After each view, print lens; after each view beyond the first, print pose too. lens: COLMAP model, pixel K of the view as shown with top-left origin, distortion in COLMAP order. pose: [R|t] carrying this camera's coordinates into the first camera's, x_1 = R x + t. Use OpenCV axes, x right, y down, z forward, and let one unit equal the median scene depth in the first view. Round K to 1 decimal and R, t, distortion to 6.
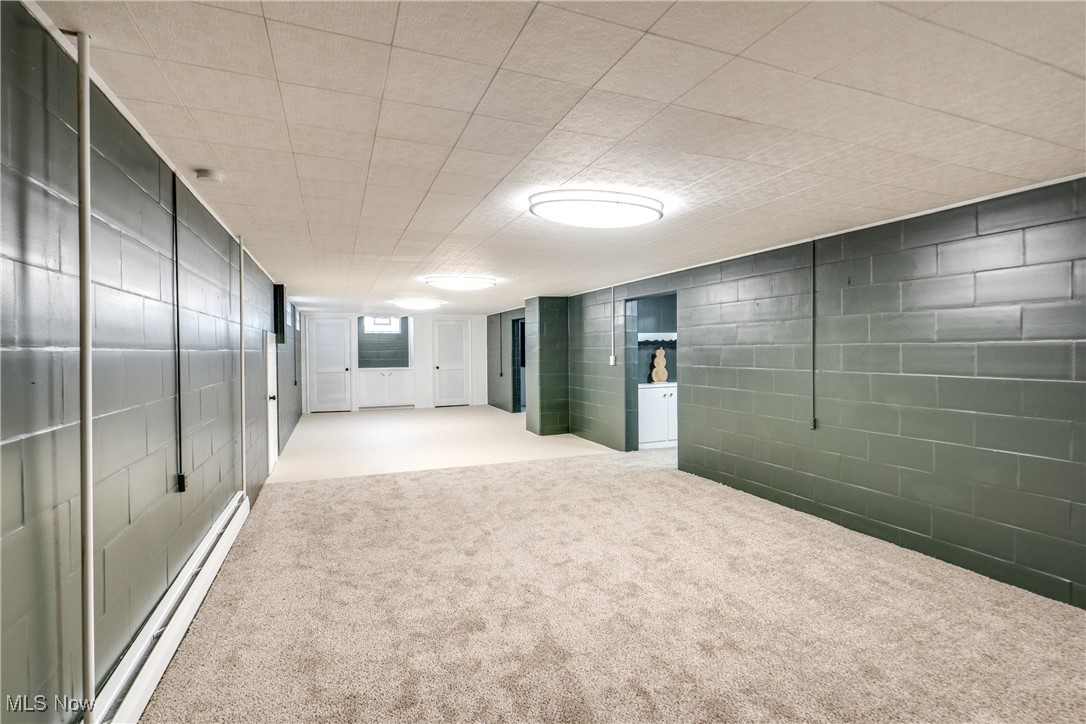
lens RADIAL K [[494.9, 0, 531.4], [0, 494.9, 359.1], [0, 0, 1]] dist [-0.002601, 0.002977]
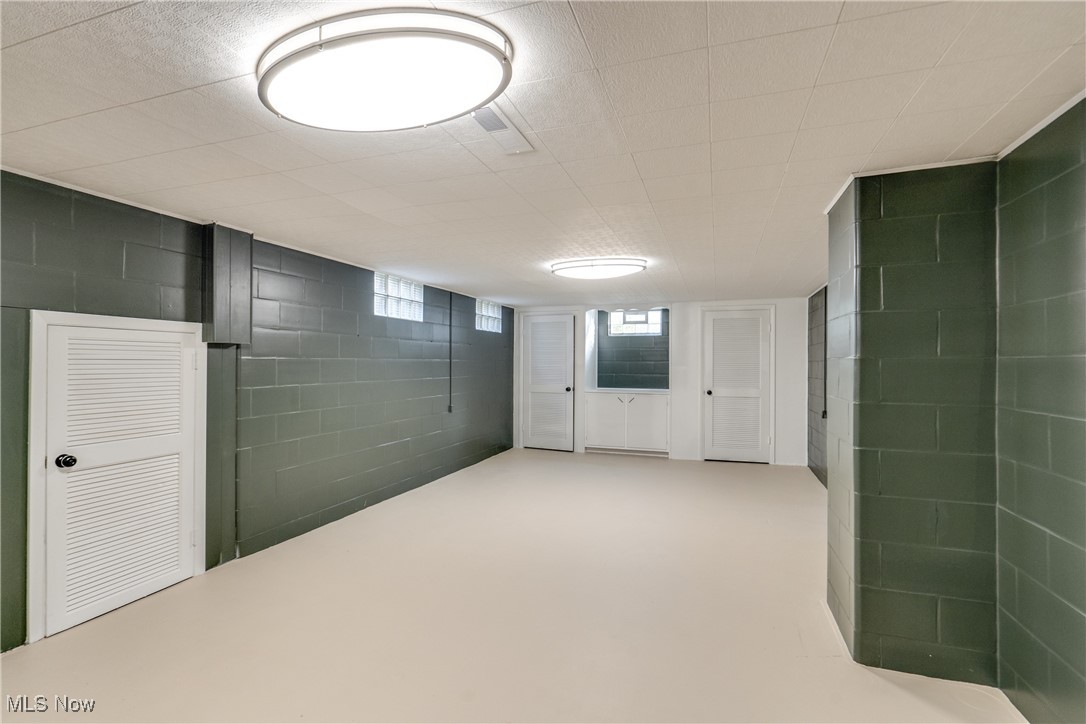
lens RADIAL K [[494.9, 0, 553.7], [0, 494.9, 362.3], [0, 0, 1]] dist [-0.002601, 0.002977]
pose [[0.762861, 0.011271, -0.646464, 0.044593], [-0.023686, 0.999664, -0.010521, -0.007940], [0.646129, 0.023339, 0.762872, 0.441394]]
